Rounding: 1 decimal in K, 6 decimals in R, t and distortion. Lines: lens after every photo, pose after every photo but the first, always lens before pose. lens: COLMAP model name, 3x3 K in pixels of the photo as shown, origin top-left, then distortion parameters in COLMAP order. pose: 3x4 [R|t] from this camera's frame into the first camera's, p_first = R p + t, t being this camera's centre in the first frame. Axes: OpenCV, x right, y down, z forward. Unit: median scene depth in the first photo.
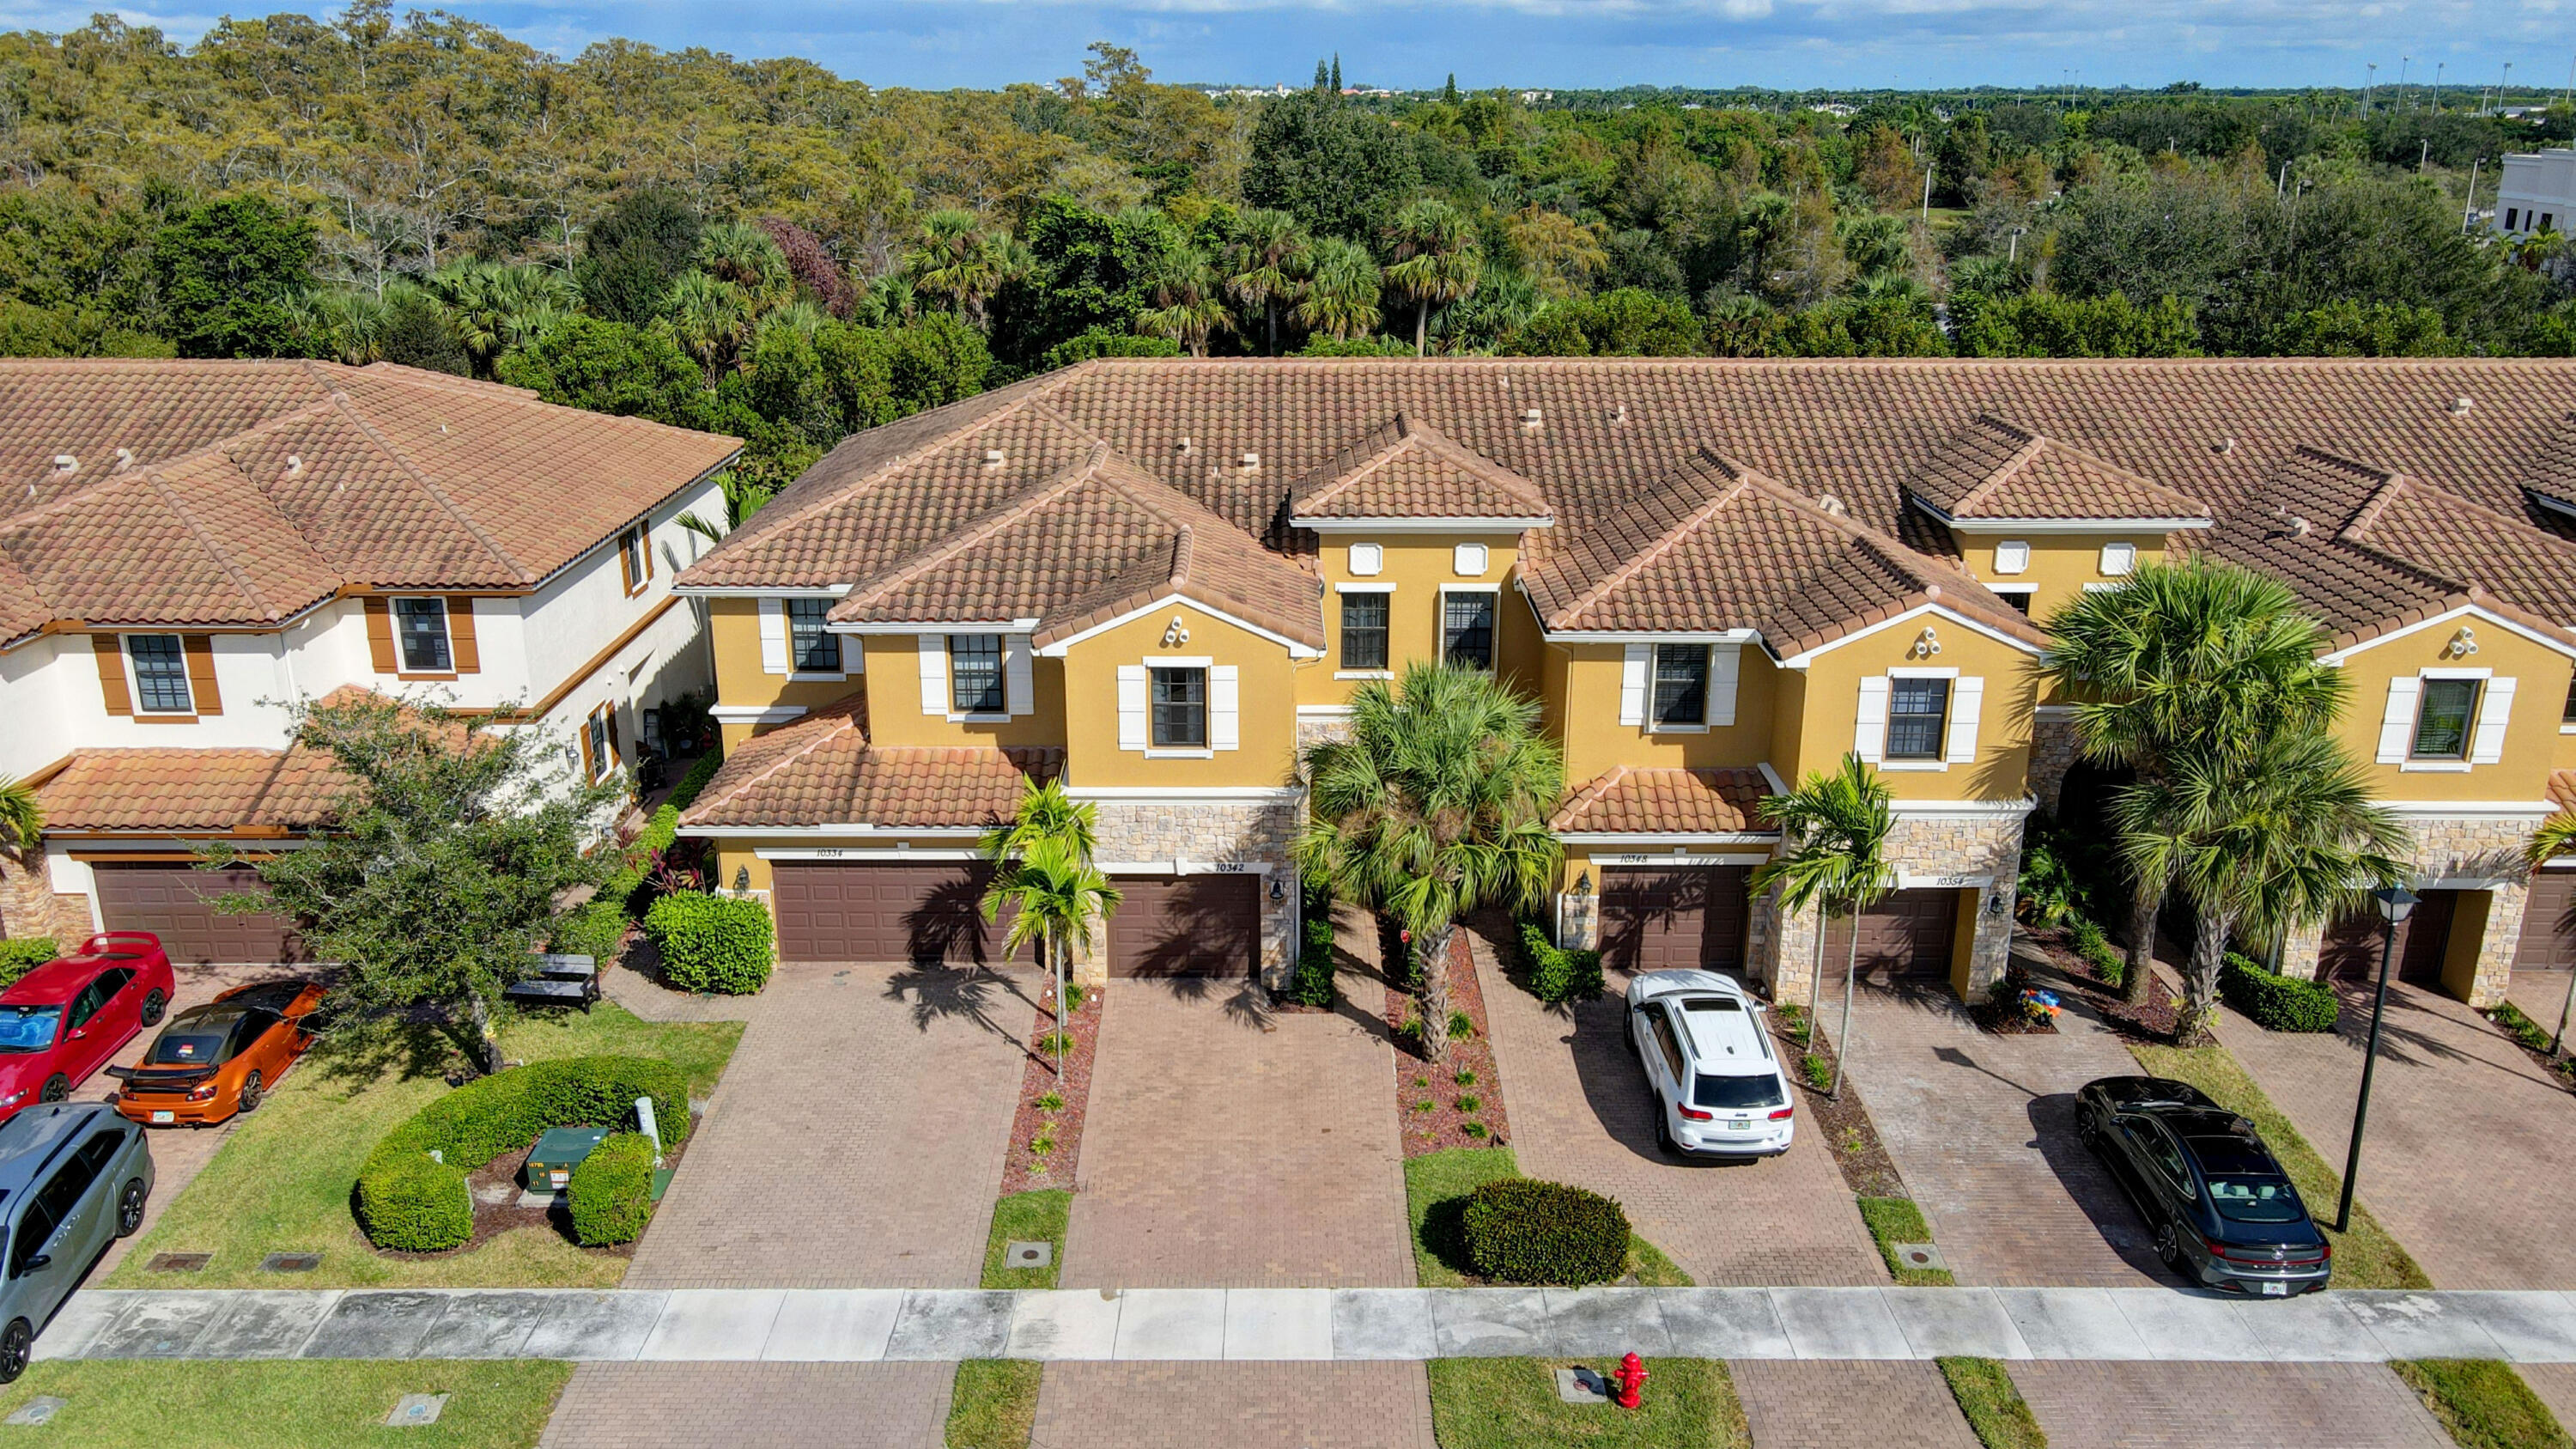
lens RADIAL K [[1906.3, 0, 1271.0], [0, 1906.3, 729.3], [0, 0, 1]] dist [-0.008202, 0.039800]
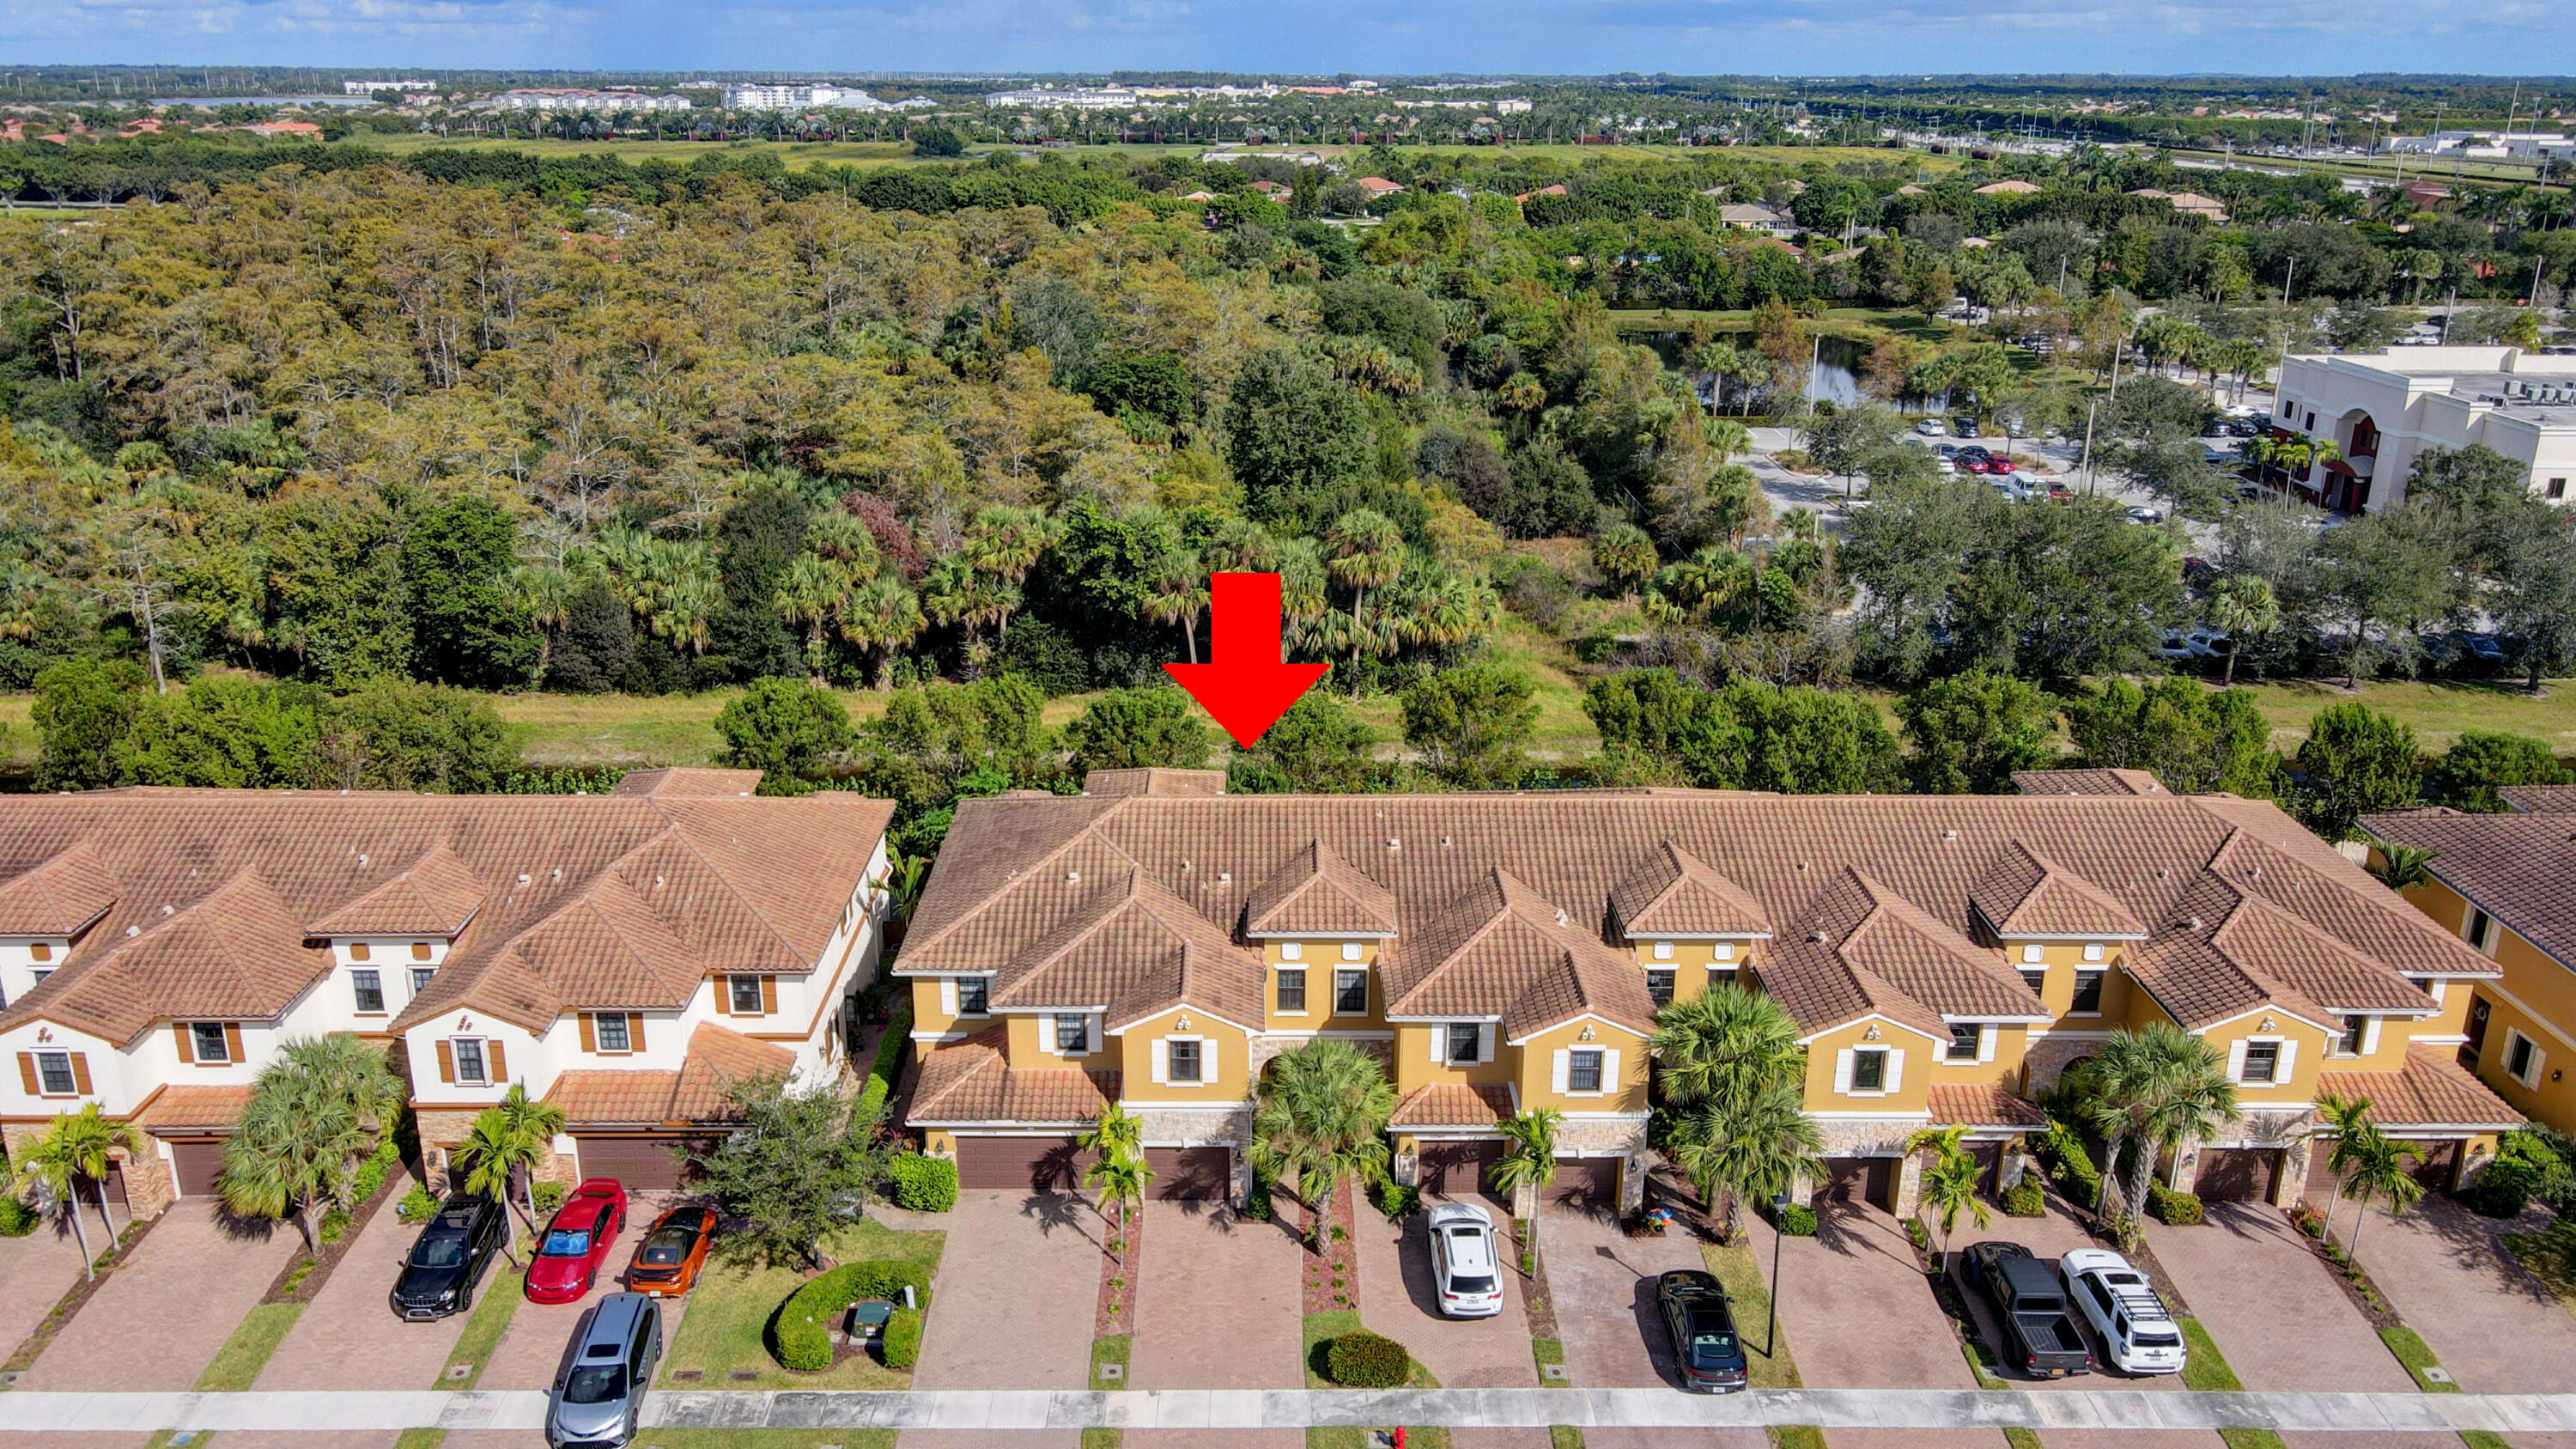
lens RADIAL K [[1906.3, 0, 1271.0], [0, 1906.3, 729.3], [0, 0, 1]] dist [-0.008202, 0.039800]
pose [[0.999965, 0.001068, 0.008306, 0.018103], [-0.001146, 0.999955, 0.009445, -0.336766], [-0.008295, -0.009454, 0.999921, -0.802433]]
